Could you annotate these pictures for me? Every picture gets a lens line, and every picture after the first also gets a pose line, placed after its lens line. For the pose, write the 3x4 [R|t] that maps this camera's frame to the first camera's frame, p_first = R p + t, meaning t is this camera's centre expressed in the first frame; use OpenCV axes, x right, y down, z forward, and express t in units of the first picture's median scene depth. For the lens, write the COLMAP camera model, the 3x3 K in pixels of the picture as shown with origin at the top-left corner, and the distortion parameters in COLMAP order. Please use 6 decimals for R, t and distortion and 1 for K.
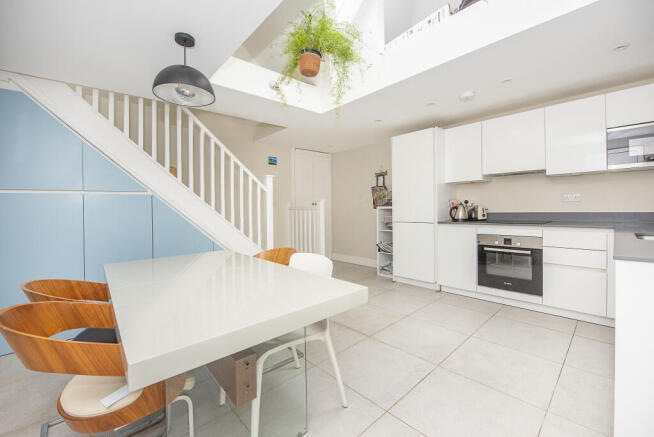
lens RADIAL K [[271.8, 0, 334.4], [0, 271.8, 207.2], [0, 0, 1]] dist [-0.005035, -0.000127]
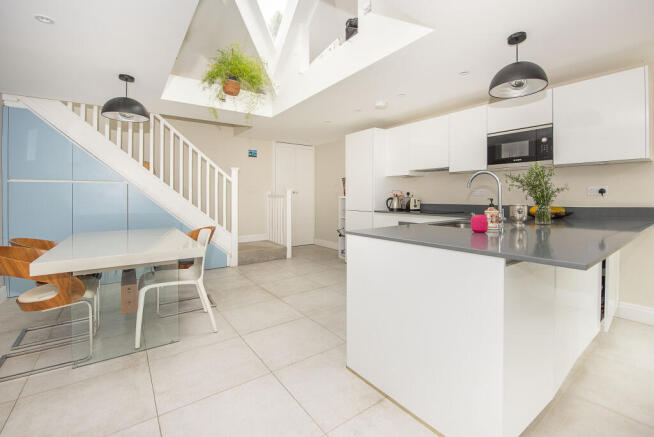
lens RADIAL K [[279.7, 0, 339.7], [0, 279.7, 196.7], [0, 0, 1]] dist [-0.000408, -0.000407]
pose [[0.997391, 0.019289, -0.069558, 0.321396], [-0.018942, 0.999805, 0.005635, -0.009240], [0.069653, -0.004303, 0.997562, -0.187896]]
